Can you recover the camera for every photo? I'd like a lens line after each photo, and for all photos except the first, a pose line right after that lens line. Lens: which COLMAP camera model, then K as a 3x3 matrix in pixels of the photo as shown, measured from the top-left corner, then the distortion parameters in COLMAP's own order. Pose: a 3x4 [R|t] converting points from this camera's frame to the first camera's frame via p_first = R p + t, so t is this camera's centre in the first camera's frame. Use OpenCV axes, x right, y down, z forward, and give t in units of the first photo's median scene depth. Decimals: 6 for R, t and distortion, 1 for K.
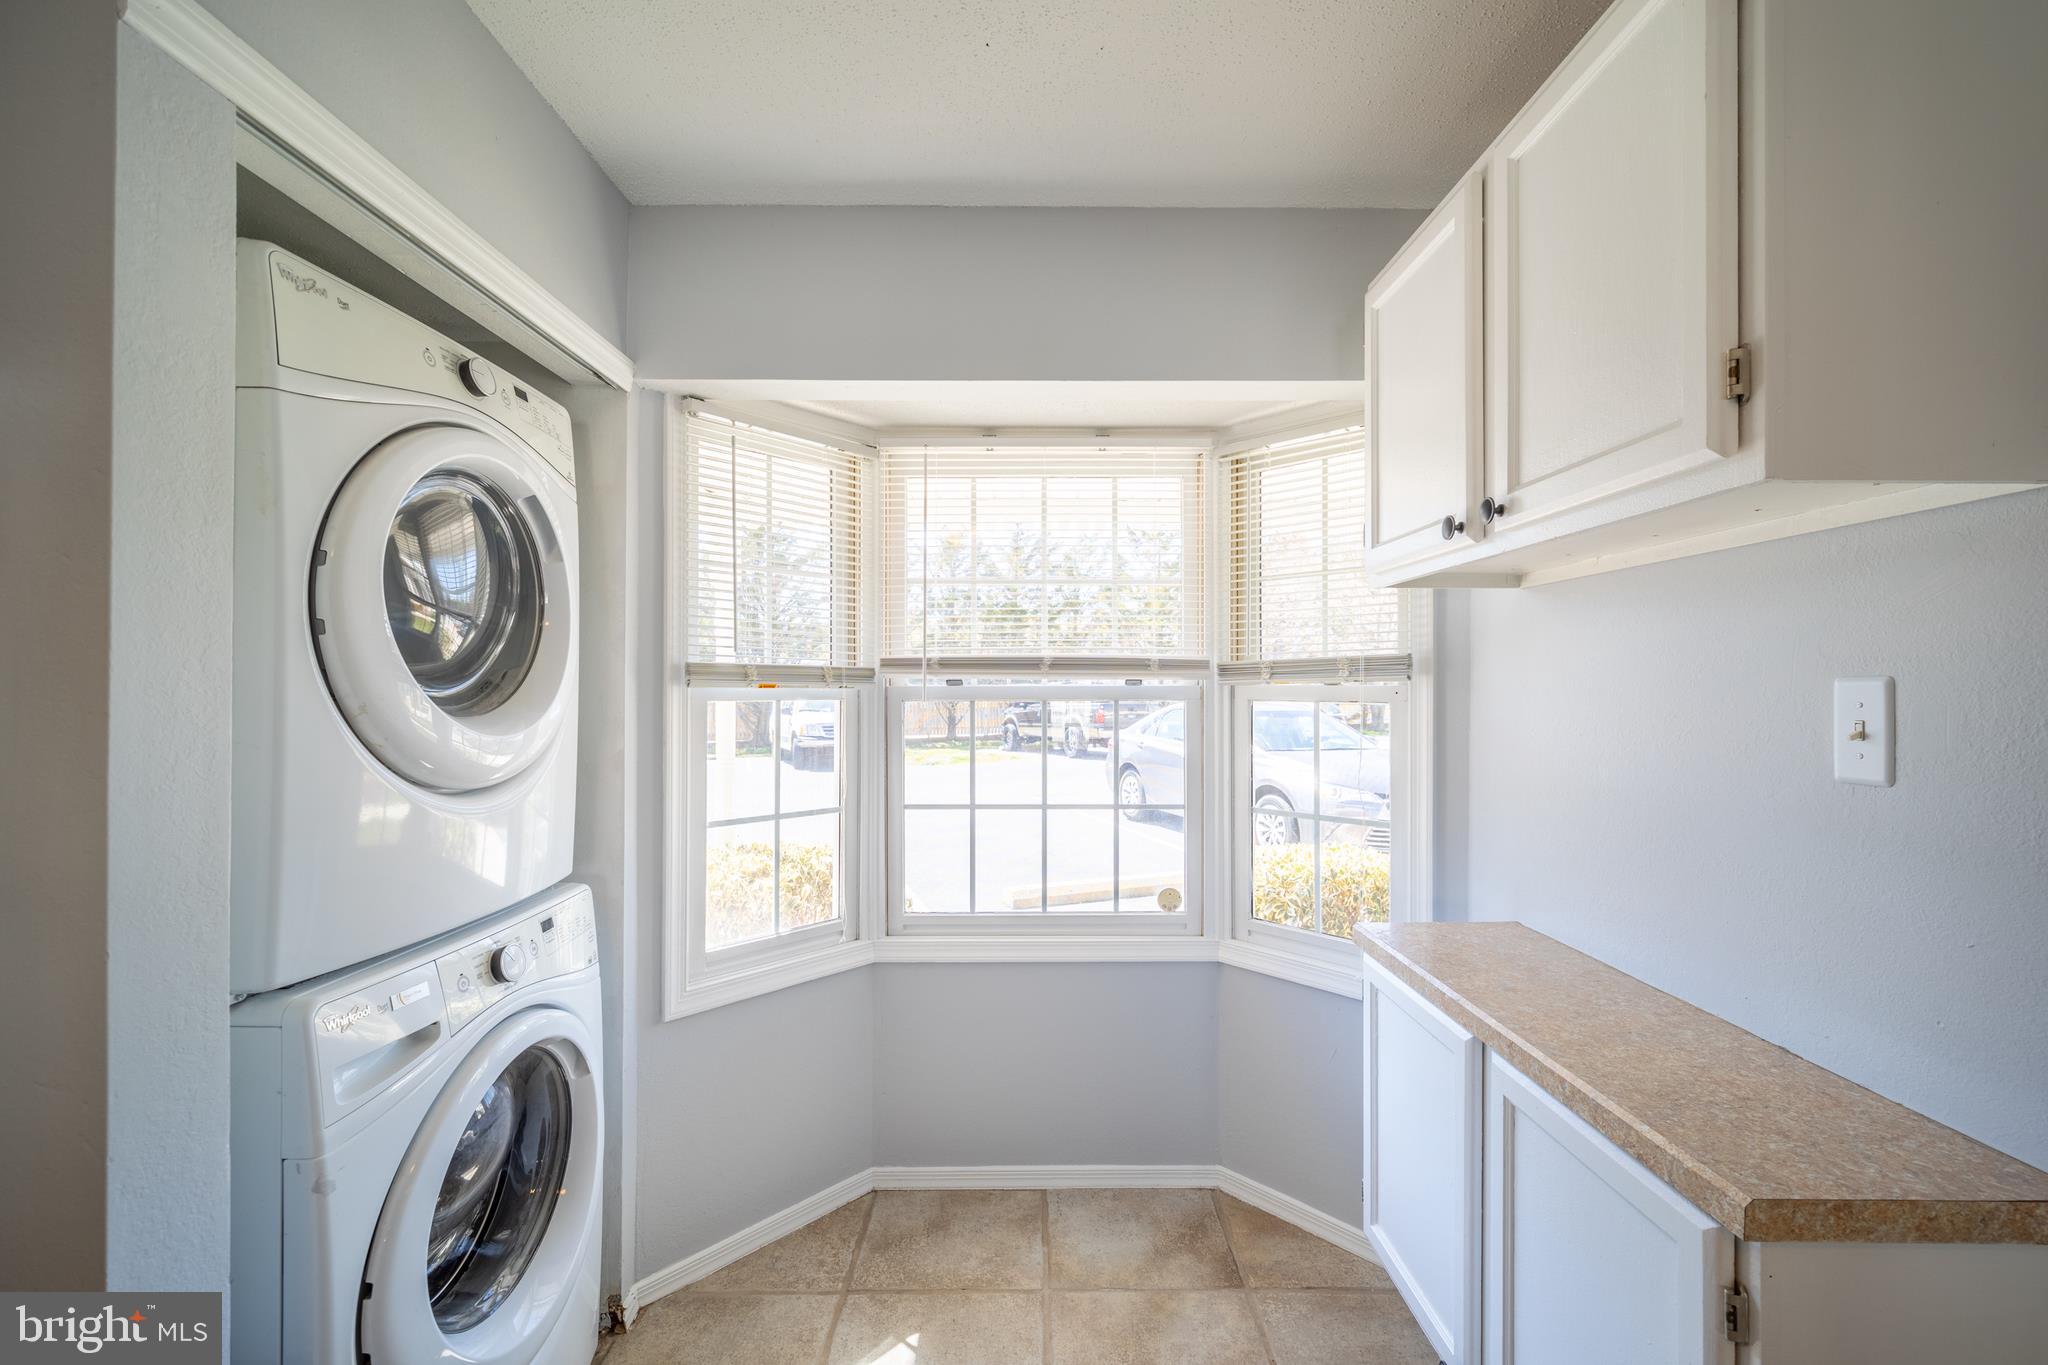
lens RADIAL K [[849.2, 0, 1033.6], [0, 849.2, 683.1], [0, 0, 1]] dist [-0.003285, 0.000290]
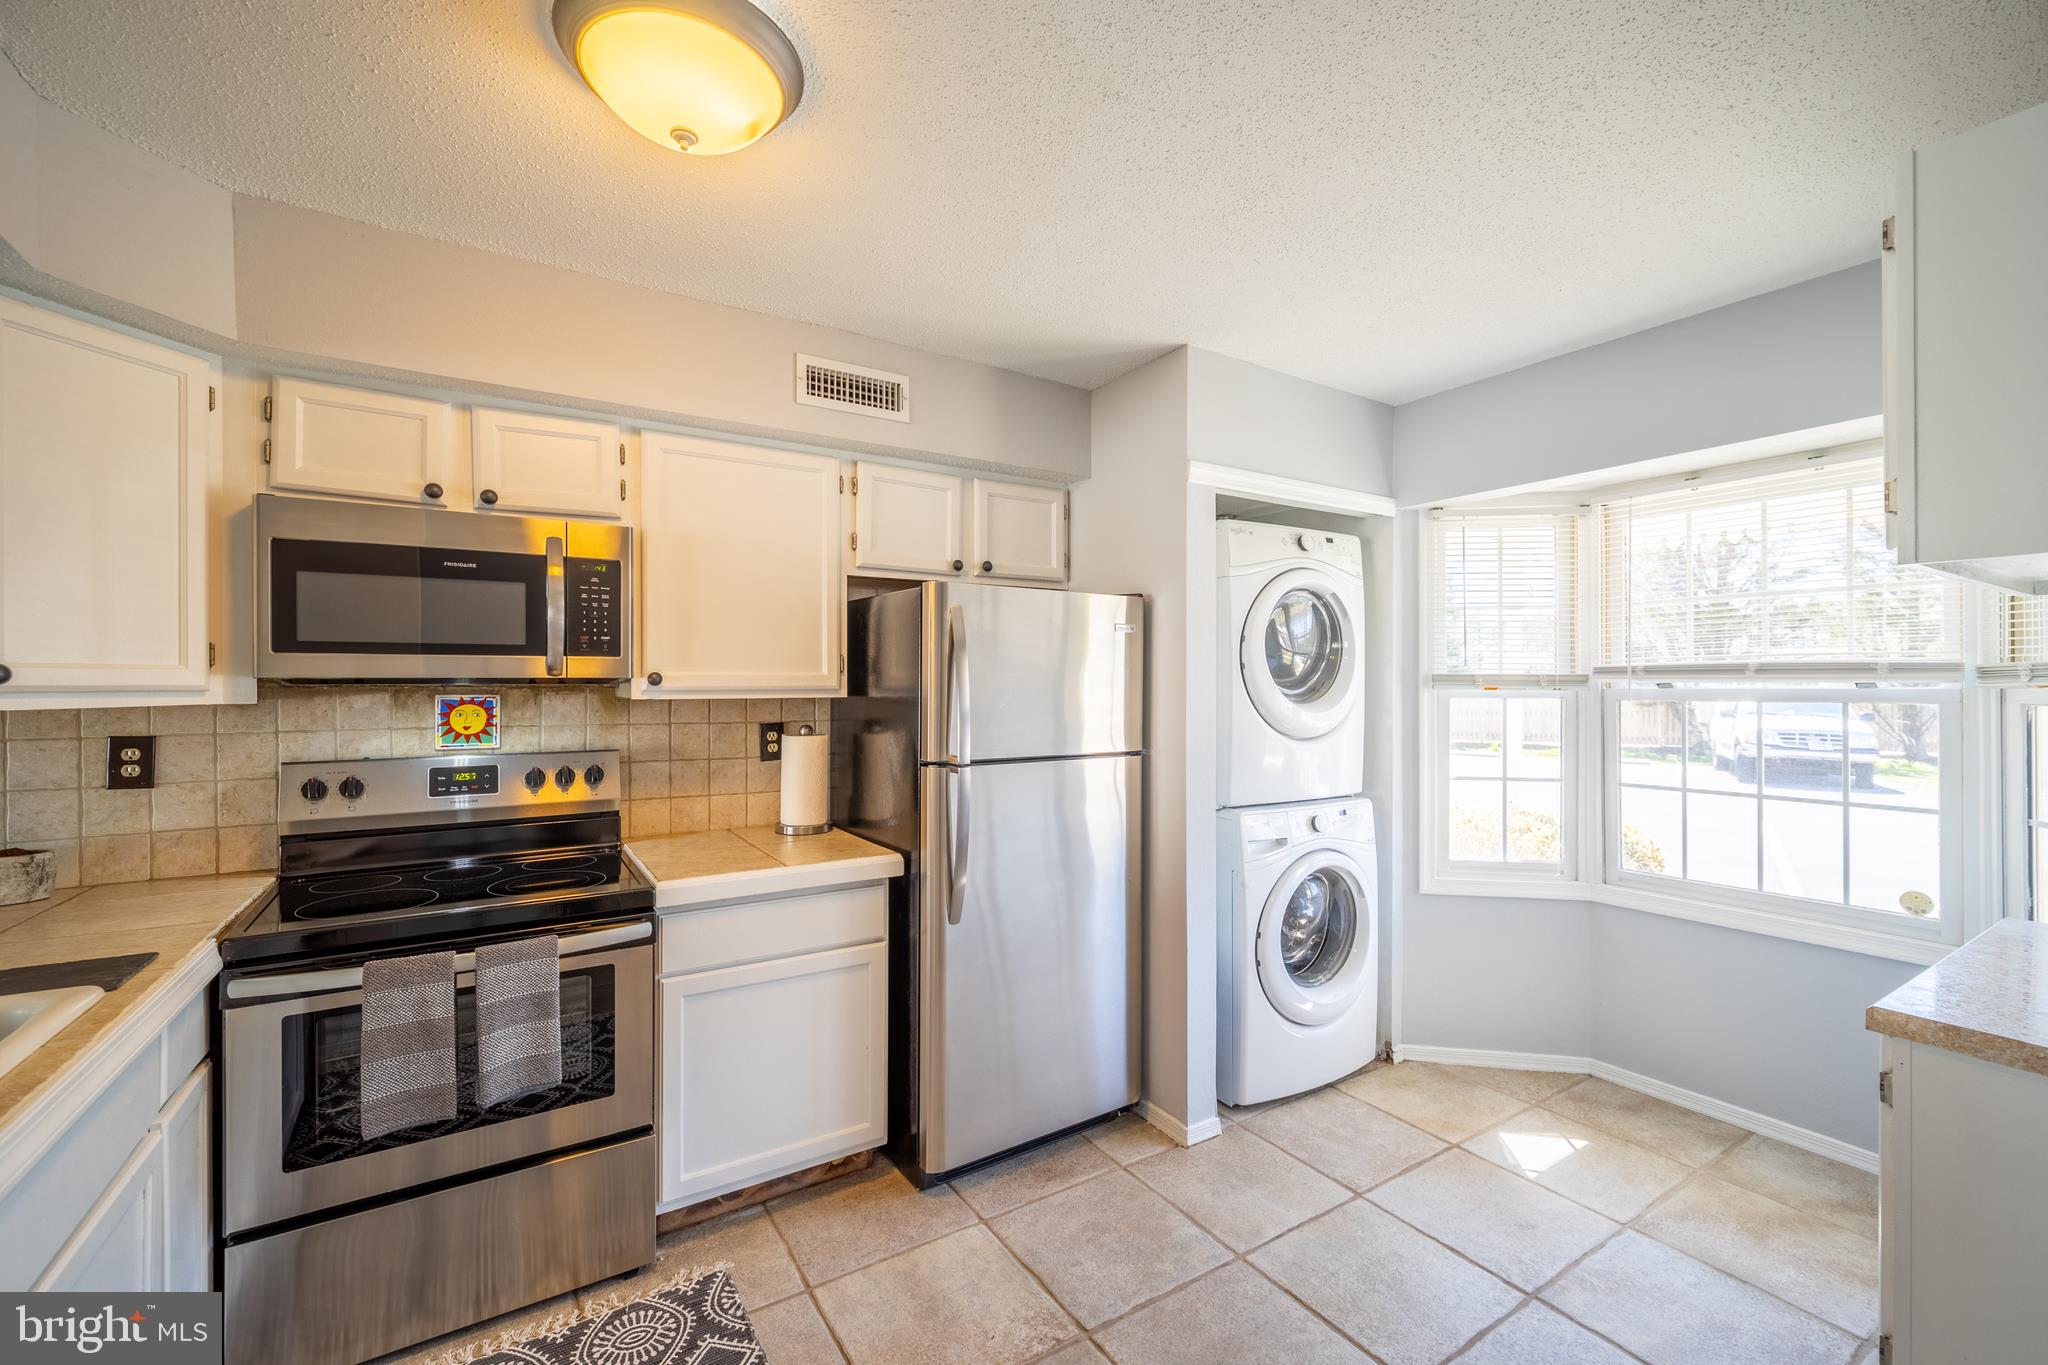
lens RADIAL K [[849.2, 0, 1030.8], [0, 849.2, 683.7], [0, 0, 1]] dist [-0.003285, 0.000290]
pose [[0.534646, -0.001624, -0.845075, 0.545958], [0.004692, 0.999988, 0.001047, -0.011121], [0.845063, -0.004525, 0.534647, -0.506317]]
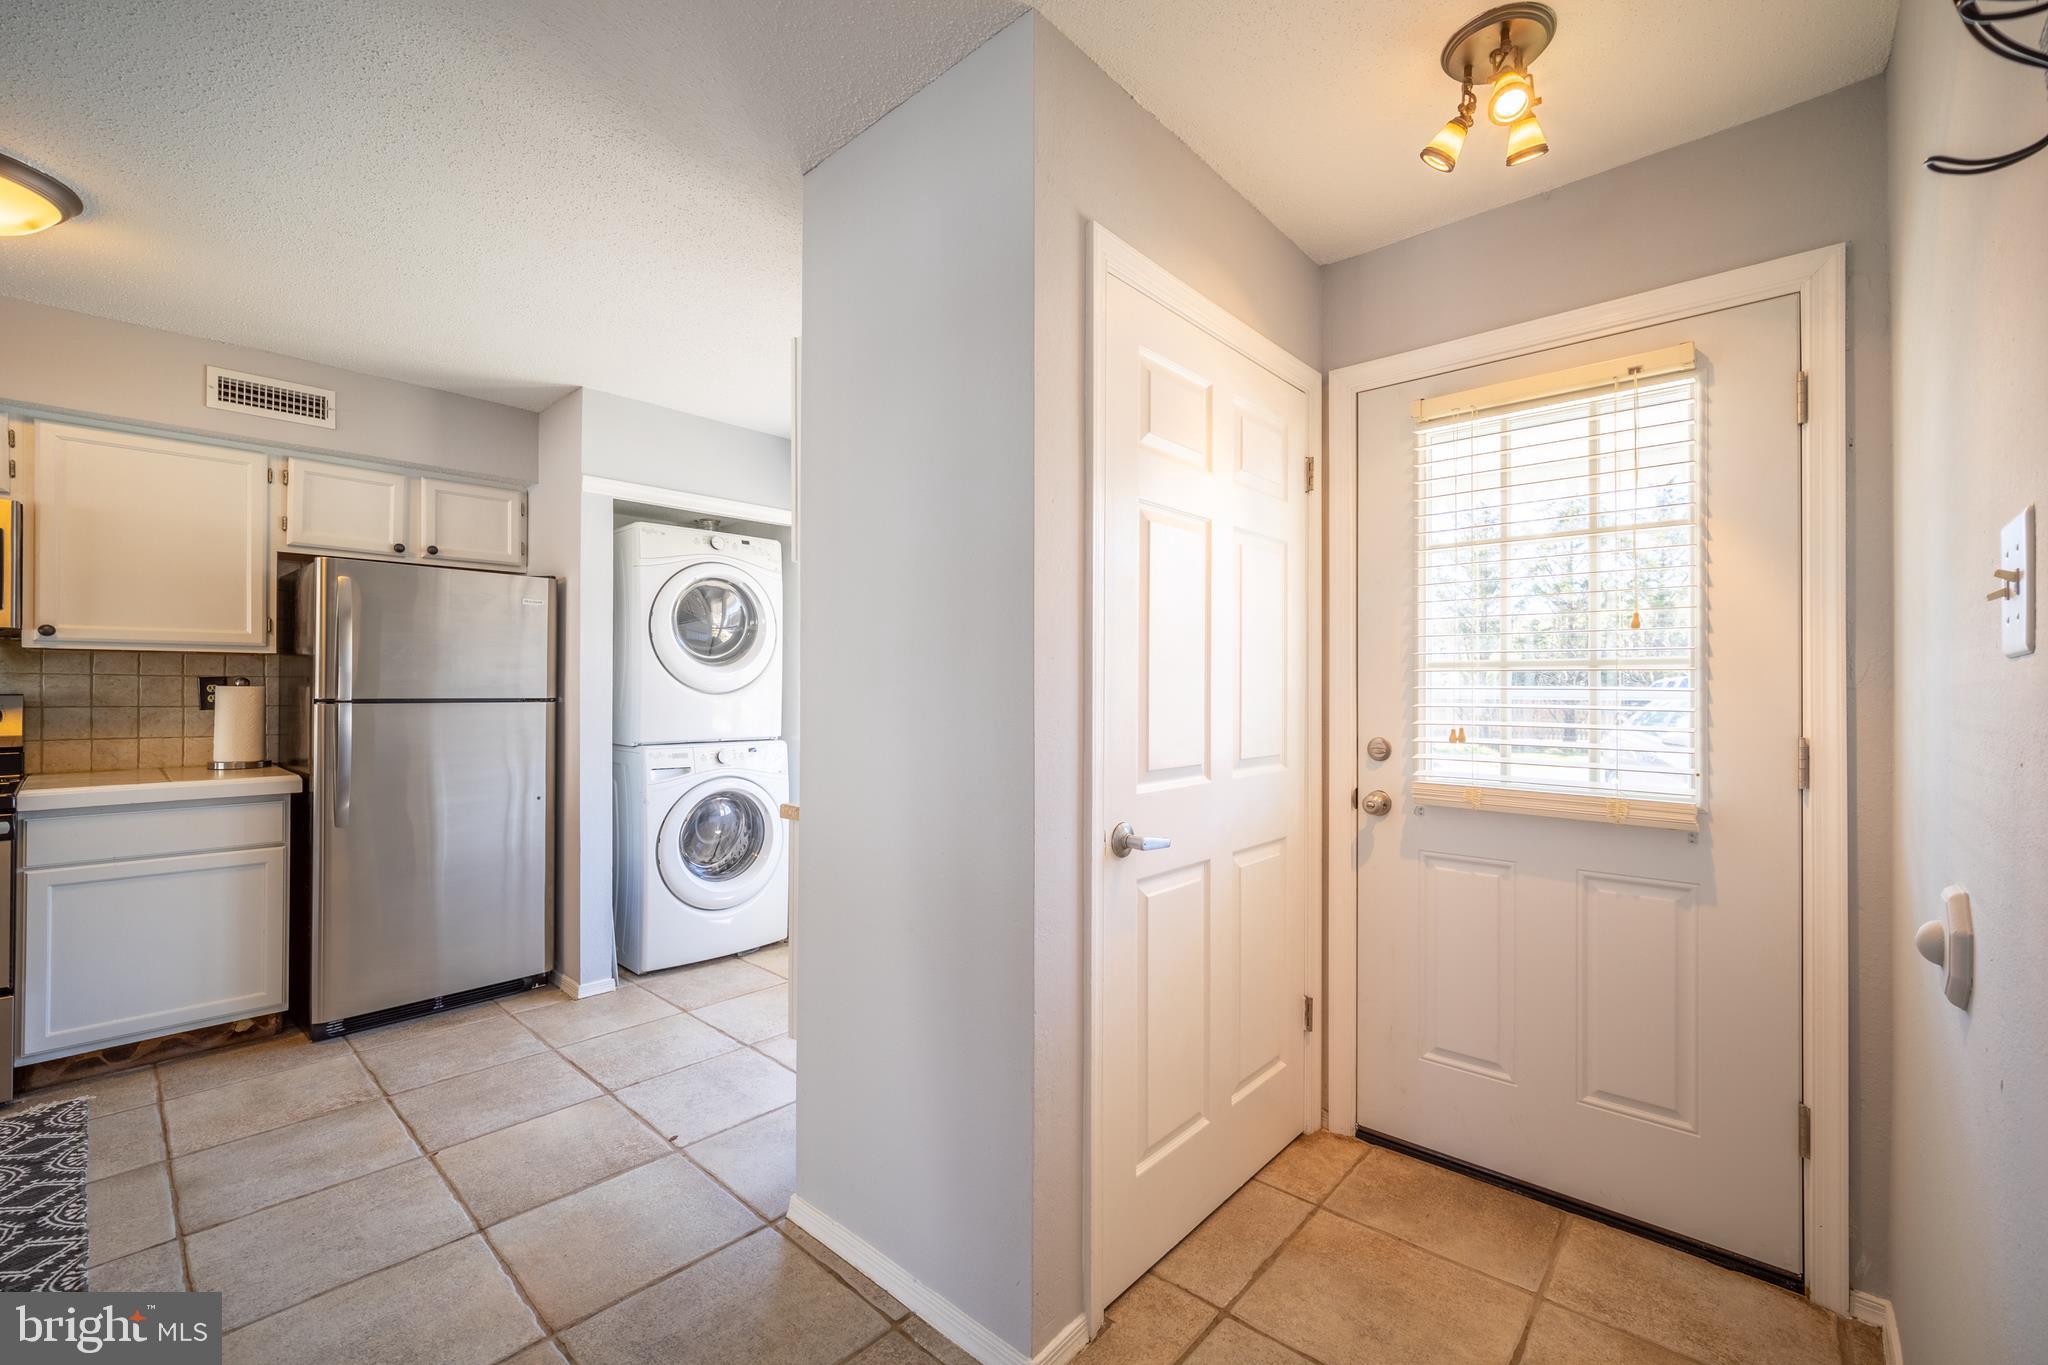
lens RADIAL K [[849.2, 0, 1034.3], [0, 849.2, 682.6], [0, 0, 1]] dist [-0.003285, 0.000290]
pose [[0.738180, -0.004954, -0.674585, 1.415962], [0.002218, 0.999985, -0.004917, 0.078920], [0.674600, 0.002134, 0.738180, -0.244880]]
